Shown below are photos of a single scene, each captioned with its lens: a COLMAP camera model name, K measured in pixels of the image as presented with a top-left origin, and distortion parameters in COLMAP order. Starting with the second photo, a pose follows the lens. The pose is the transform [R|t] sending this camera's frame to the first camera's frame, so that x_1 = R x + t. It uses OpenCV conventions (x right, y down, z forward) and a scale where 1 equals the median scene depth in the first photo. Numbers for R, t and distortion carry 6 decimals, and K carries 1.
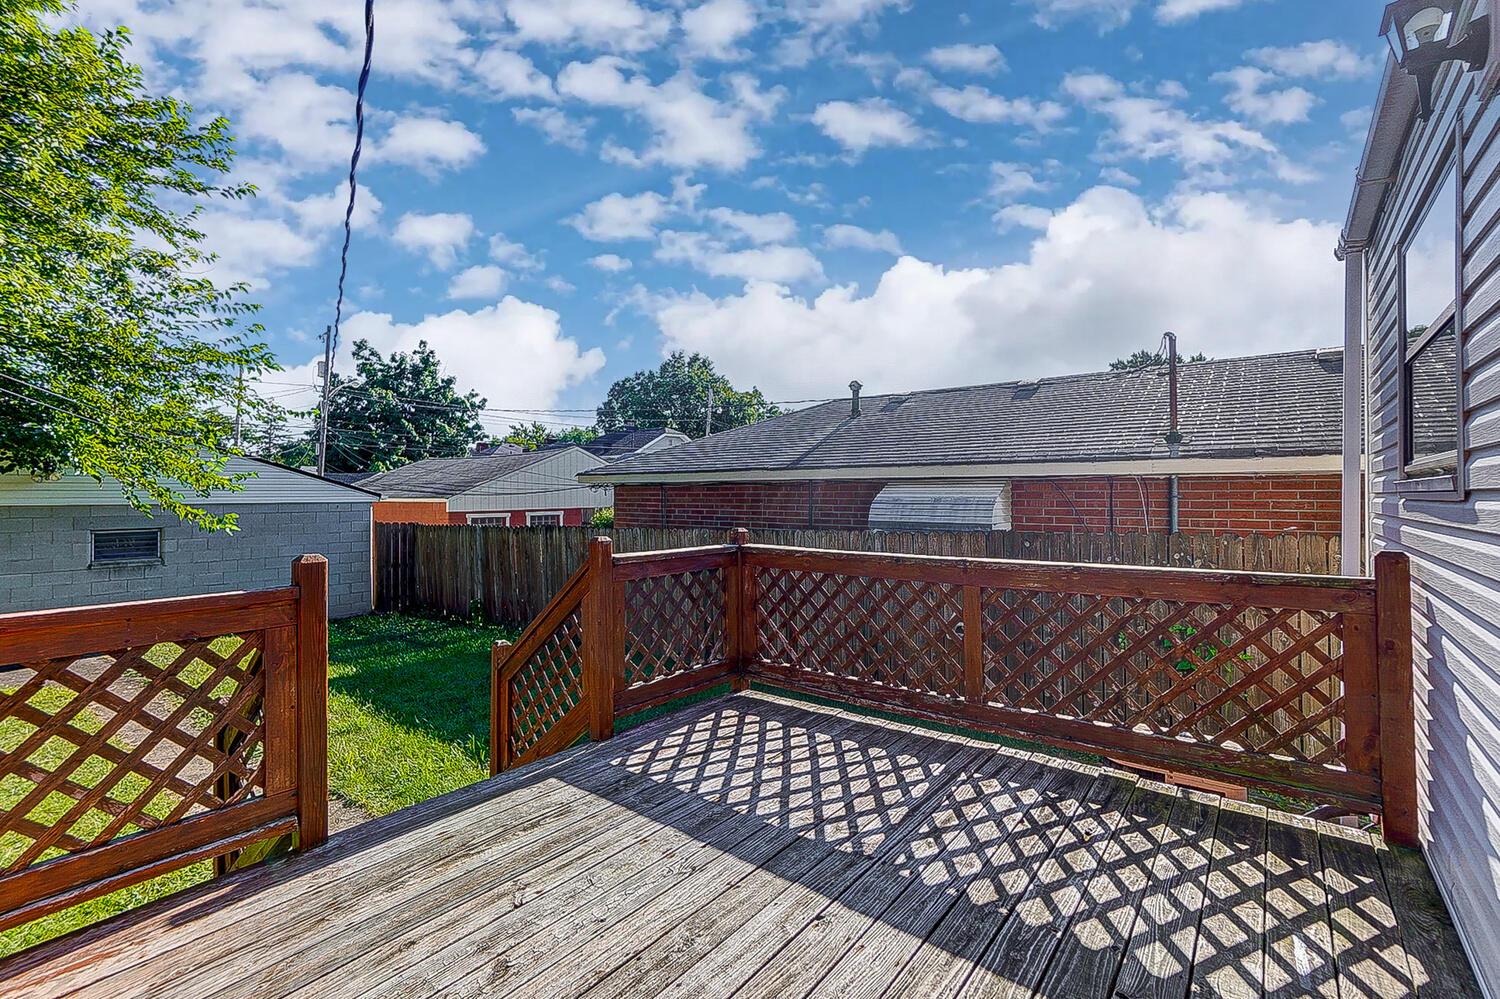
lens RADIAL K [[653.2, 0, 752.3], [0, 653.2, 490.9], [0, 0, 1]] dist [0.000529, 0.000198]
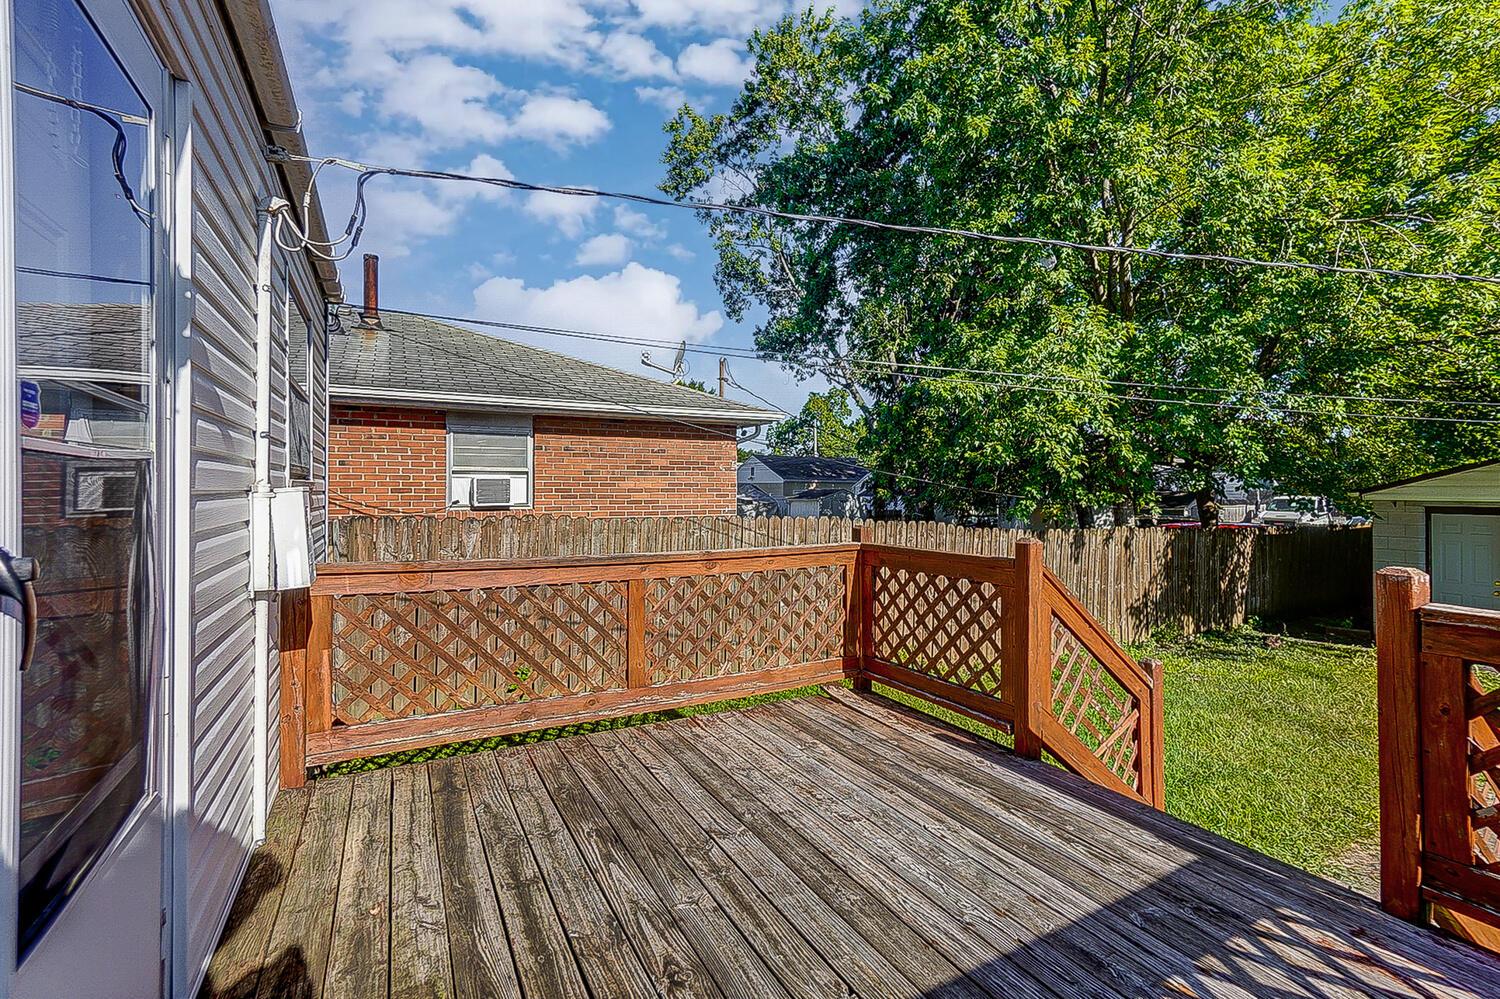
lens RADIAL K [[653.2, 0, 749.6], [0, 653.2, 490.4], [0, 0, 1]] dist [0.000529, 0.000198]
pose [[-0.381222, 0.001083, -0.924483, 0.603935], [-0.001975, 0.999996, 0.001986, 0.000796], [0.924481, 0.002584, -0.381219, 0.777941]]
